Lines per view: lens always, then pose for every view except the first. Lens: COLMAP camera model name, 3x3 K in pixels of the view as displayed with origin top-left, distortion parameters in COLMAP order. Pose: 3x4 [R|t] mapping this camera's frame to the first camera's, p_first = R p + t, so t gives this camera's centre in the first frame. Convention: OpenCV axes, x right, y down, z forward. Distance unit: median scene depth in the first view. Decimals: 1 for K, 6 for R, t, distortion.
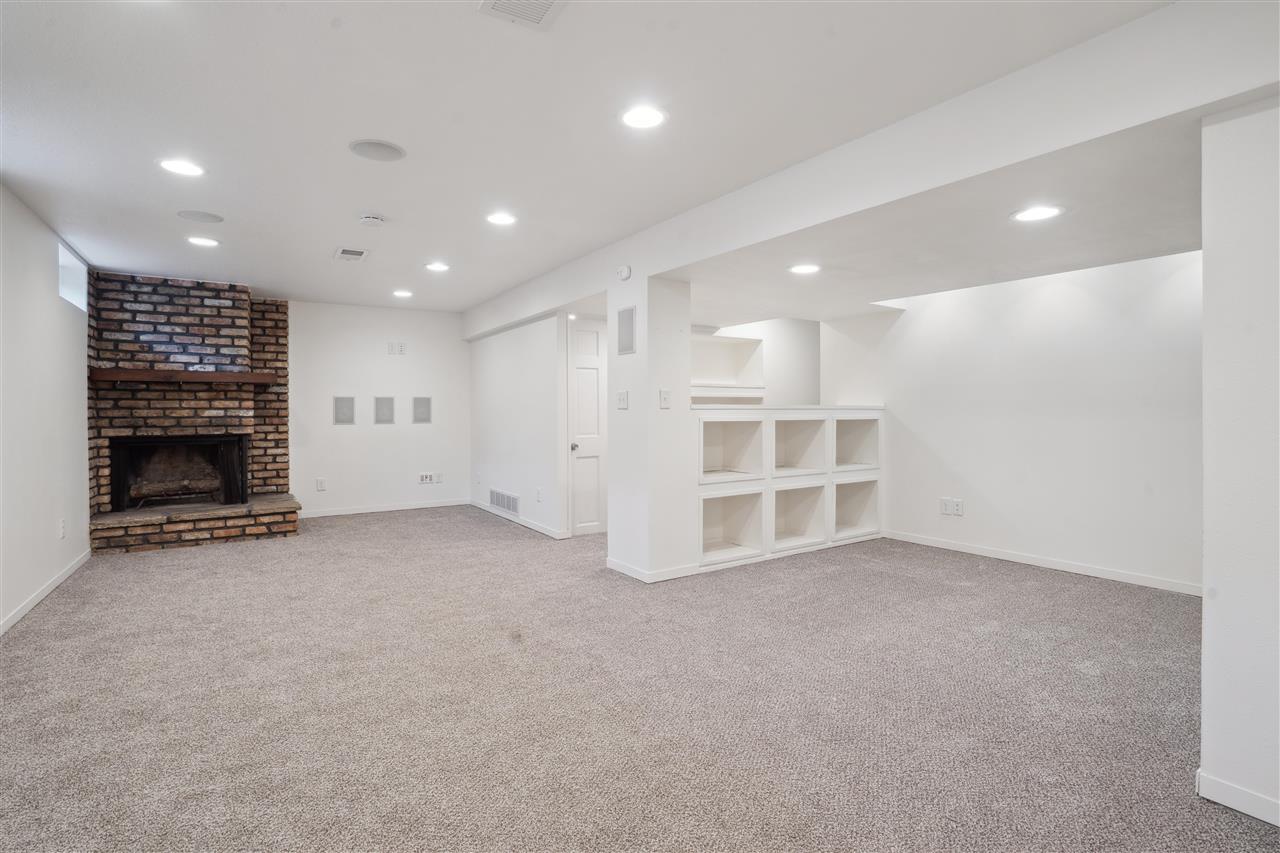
lens RADIAL K [[604.4, 0, 643.4], [0, 604.4, 421.2], [0, 0, 1]] dist [-0.052222, 0.014180]
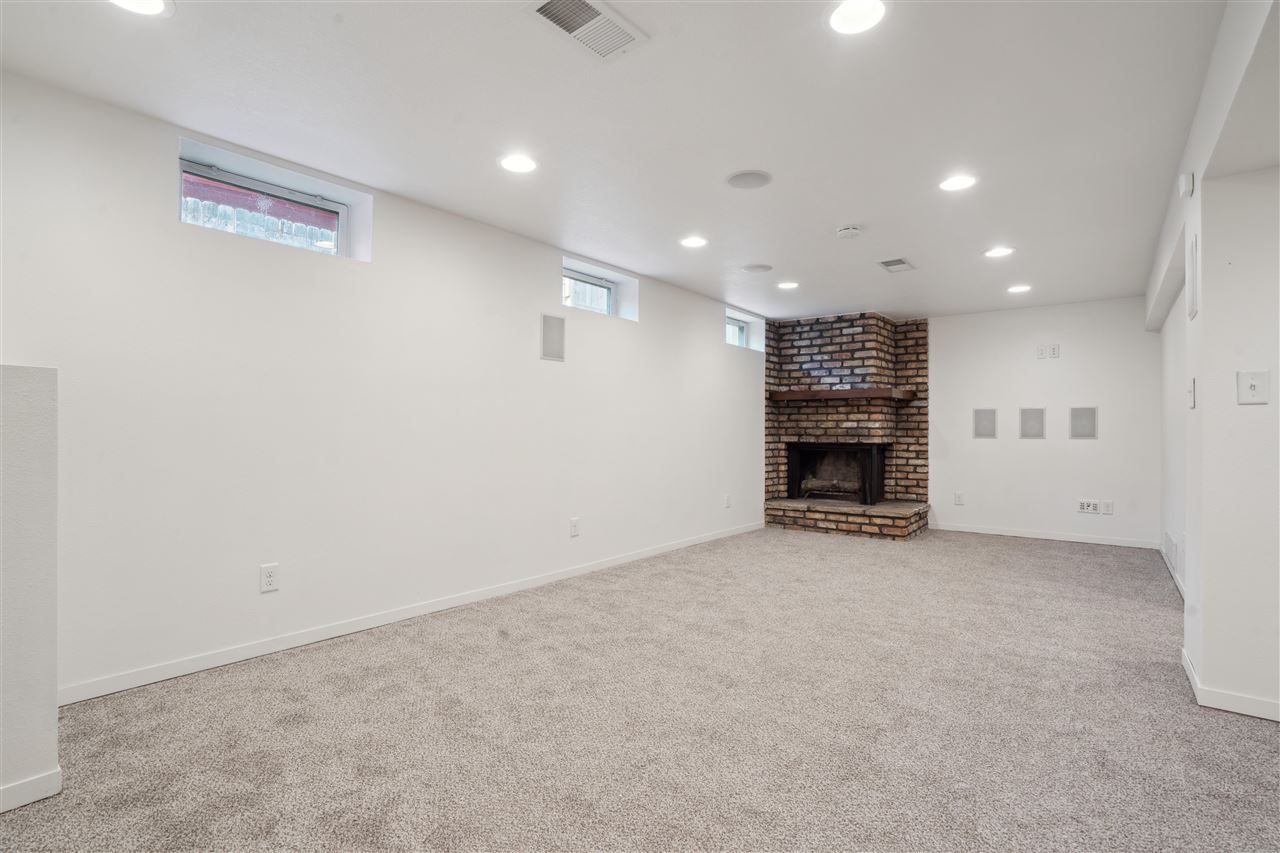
lens RADIAL K [[604.4, 0, 638.5], [0, 604.4, 433.5], [0, 0, 1]] dist [-0.052222, 0.014180]
pose [[0.305416, 0.005508, -0.952203, 0.294492], [-0.024563, 0.999696, -0.002096, 0.017143], [0.951902, 0.024029, 0.305459, 0.239907]]
